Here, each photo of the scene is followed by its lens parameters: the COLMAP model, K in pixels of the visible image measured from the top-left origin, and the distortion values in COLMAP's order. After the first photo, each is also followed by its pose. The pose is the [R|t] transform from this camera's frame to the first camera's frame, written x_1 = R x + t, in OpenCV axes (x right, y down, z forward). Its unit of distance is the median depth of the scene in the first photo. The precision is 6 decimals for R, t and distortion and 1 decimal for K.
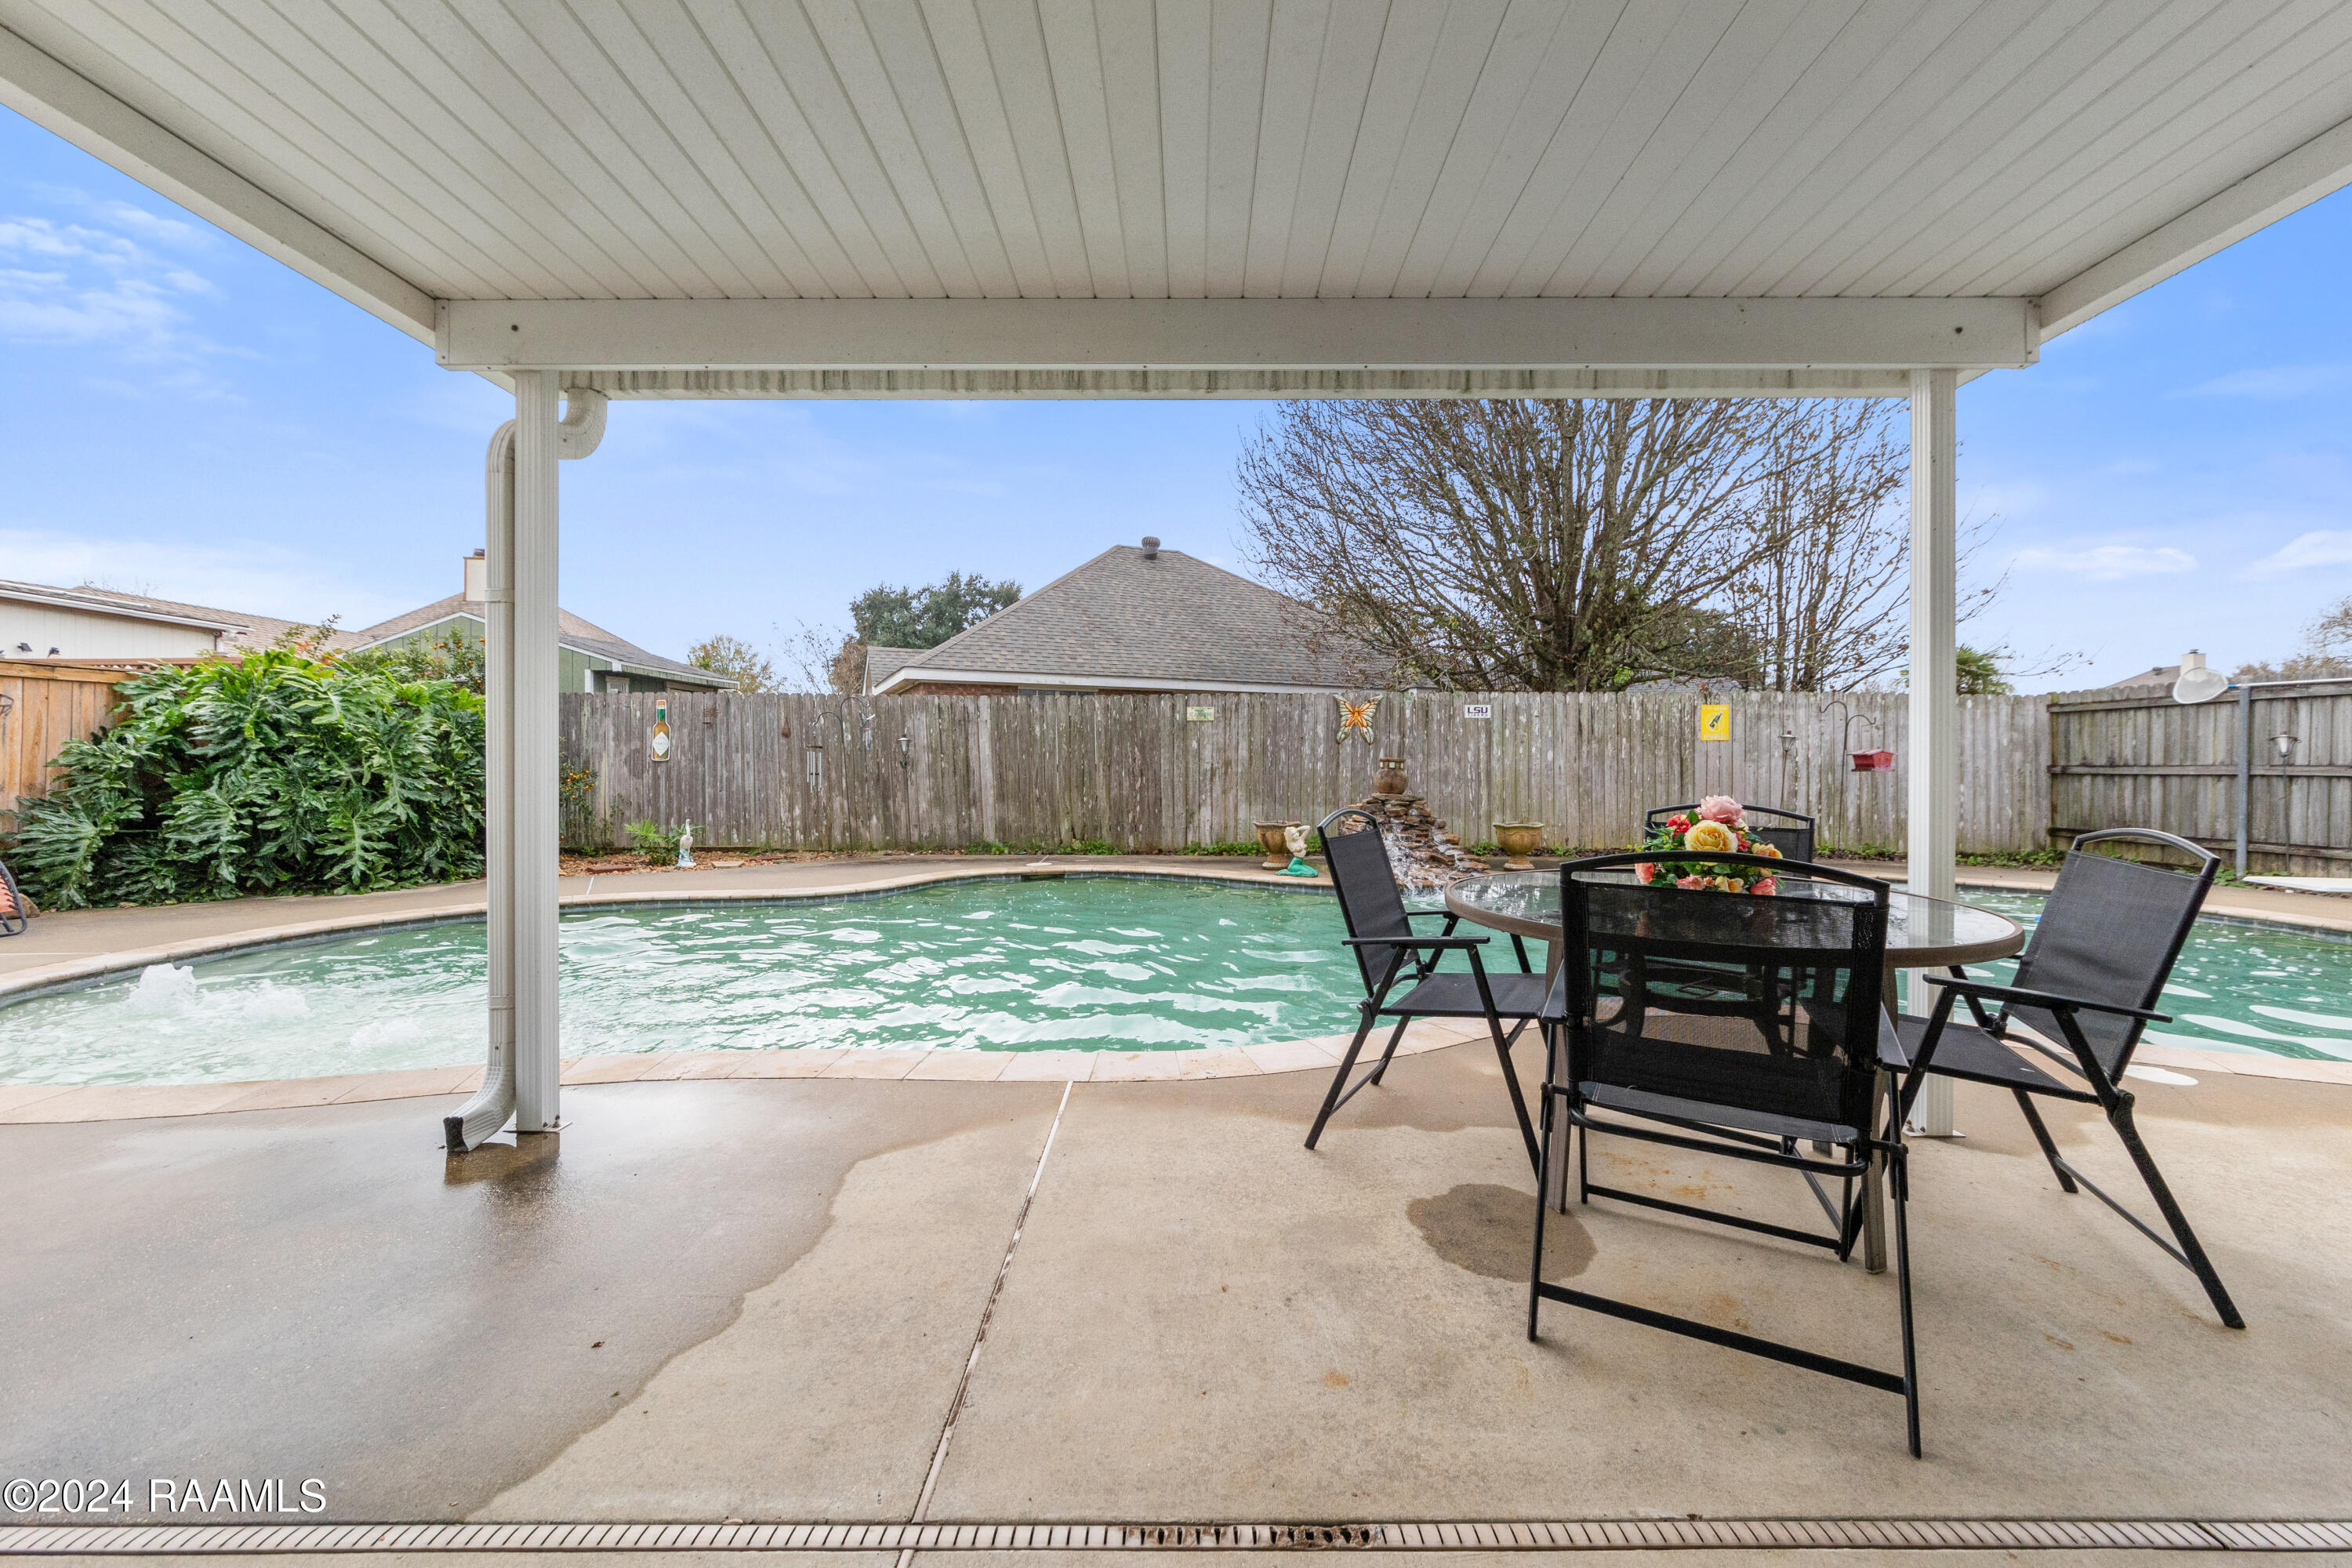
lens RADIAL K [[919.5, 0, 1180.8], [0, 919.5, 761.3], [0, 0, 1]] dist [0.009498, 0.000003]
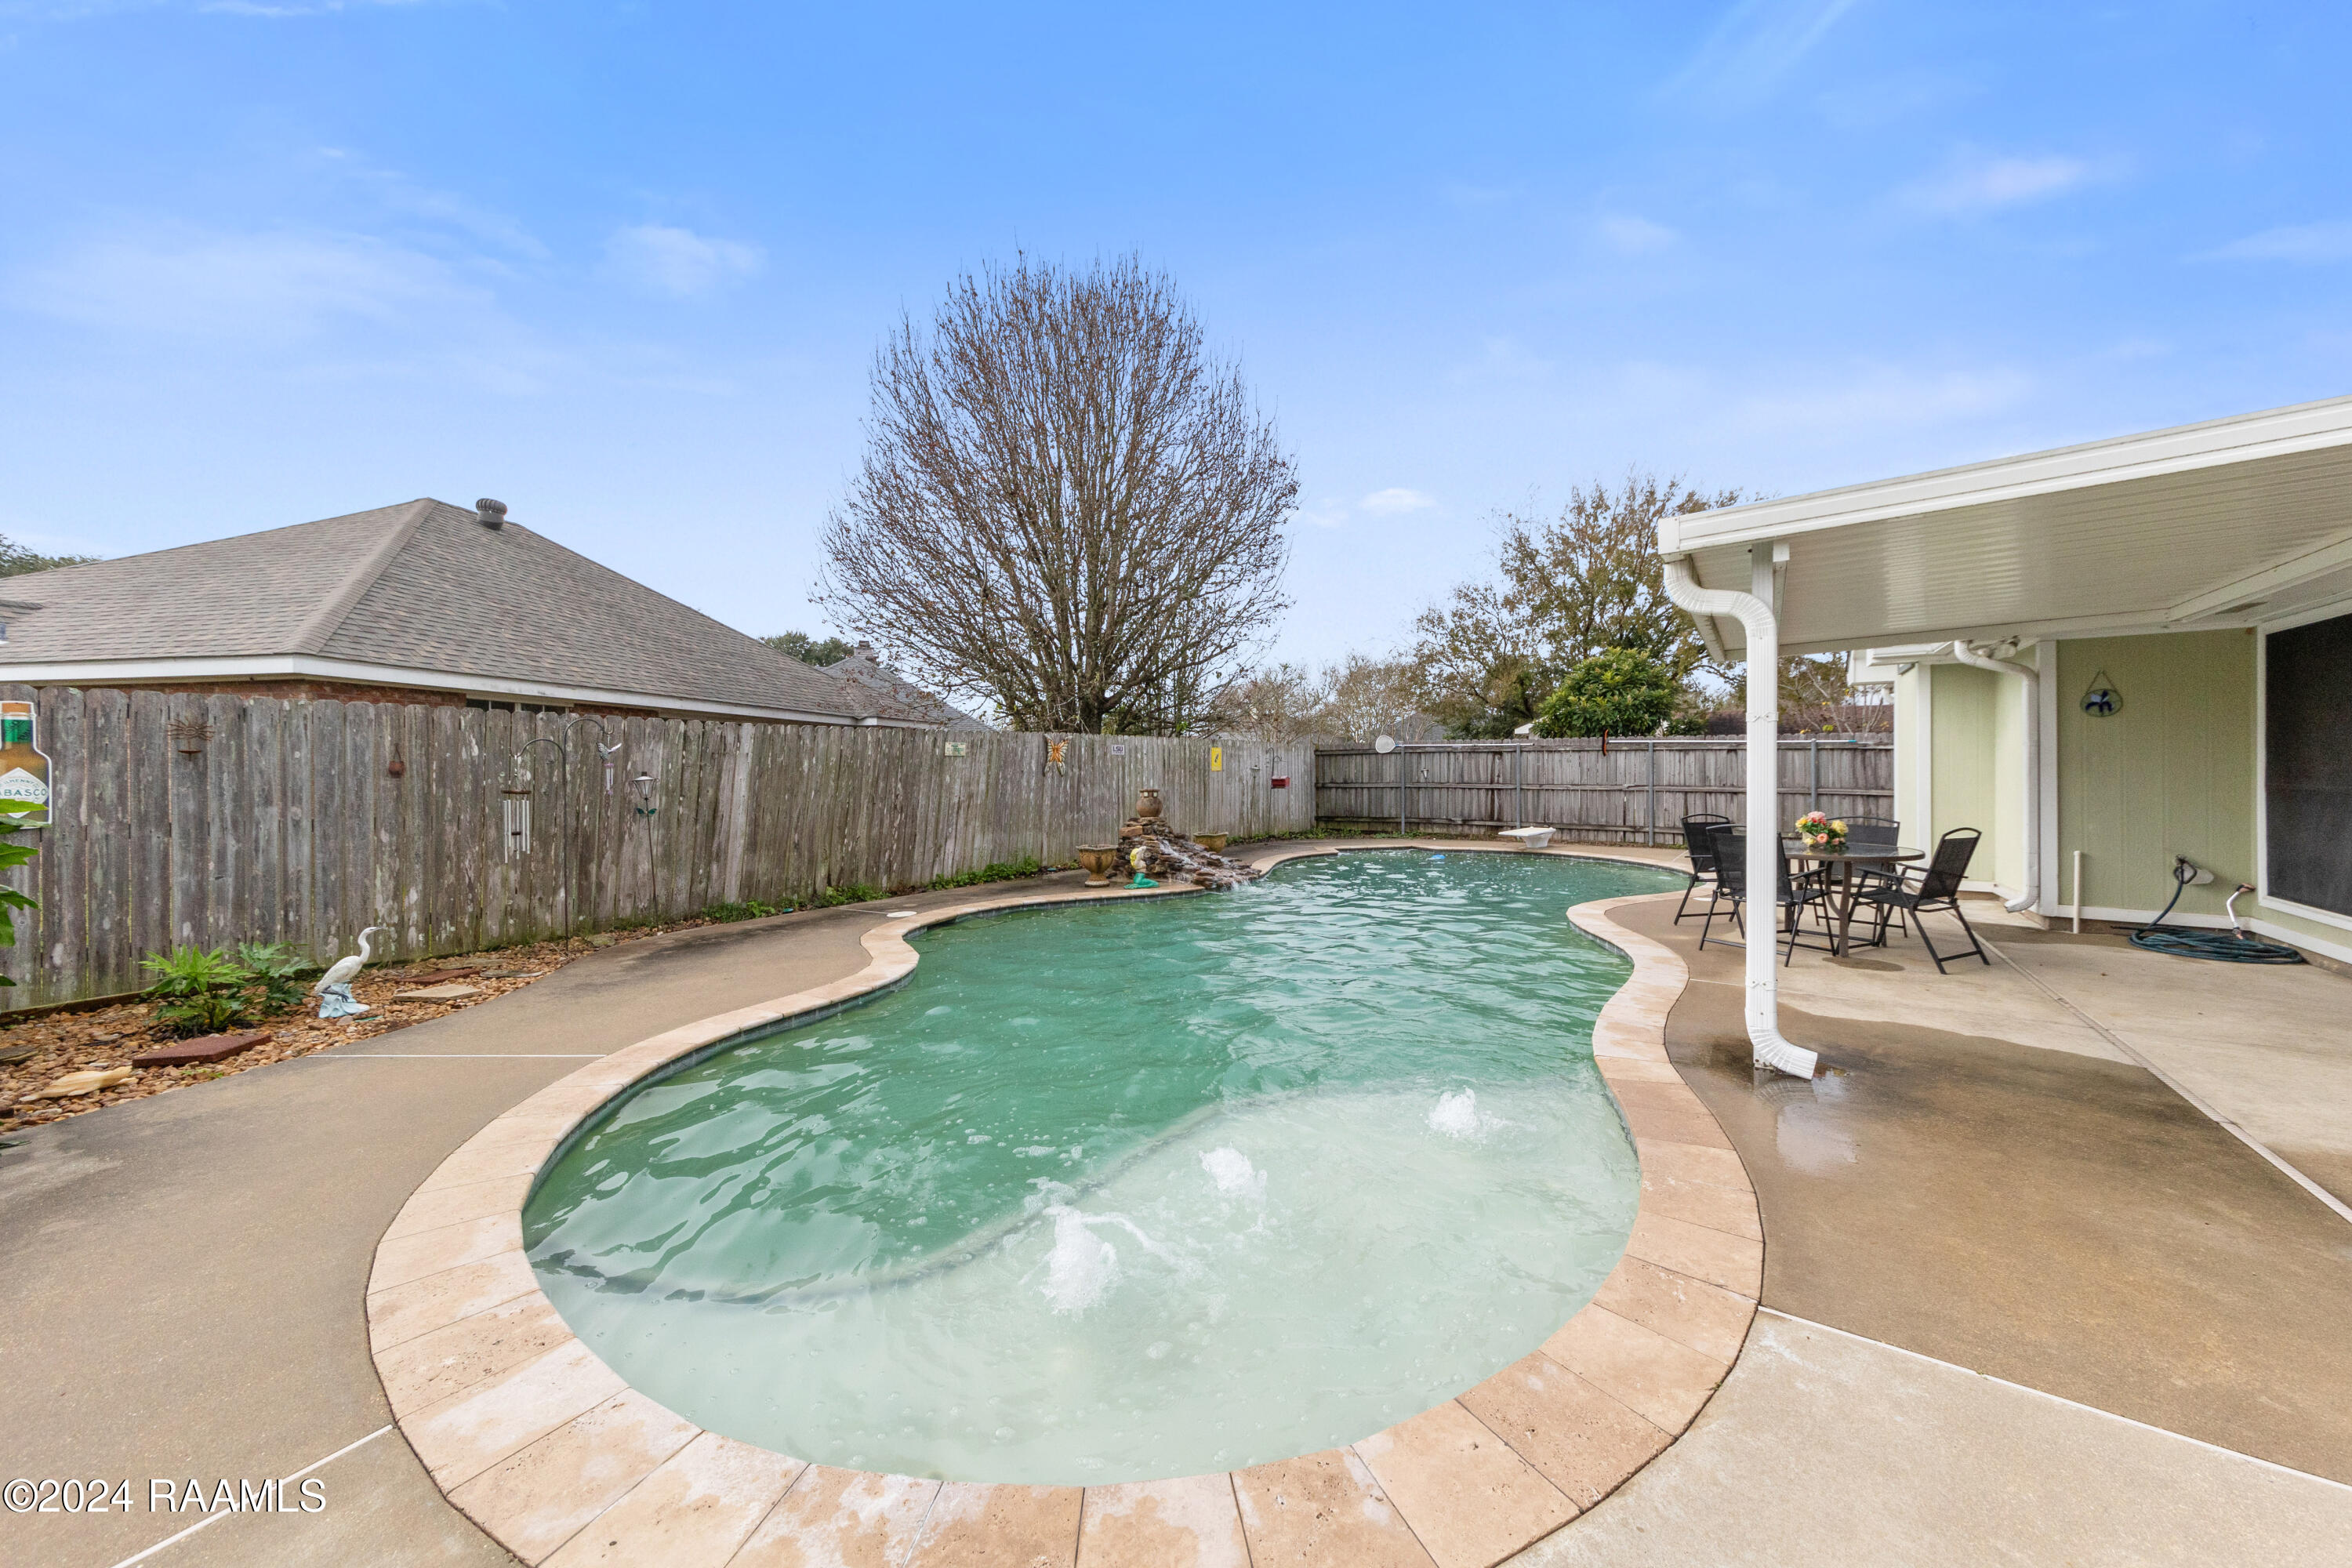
lens RADIAL K [[833.6, 0, 1194.7], [0, 833.6, 768.5], [0, 0, 1]] dist [0.001658, 0.001512]
pose [[0.561680, -0.005078, 0.827339, -0.586565], [0.009802, 0.999952, -0.000517, -0.026150], [-0.827296, 0.008400, 0.561703, 0.252798]]
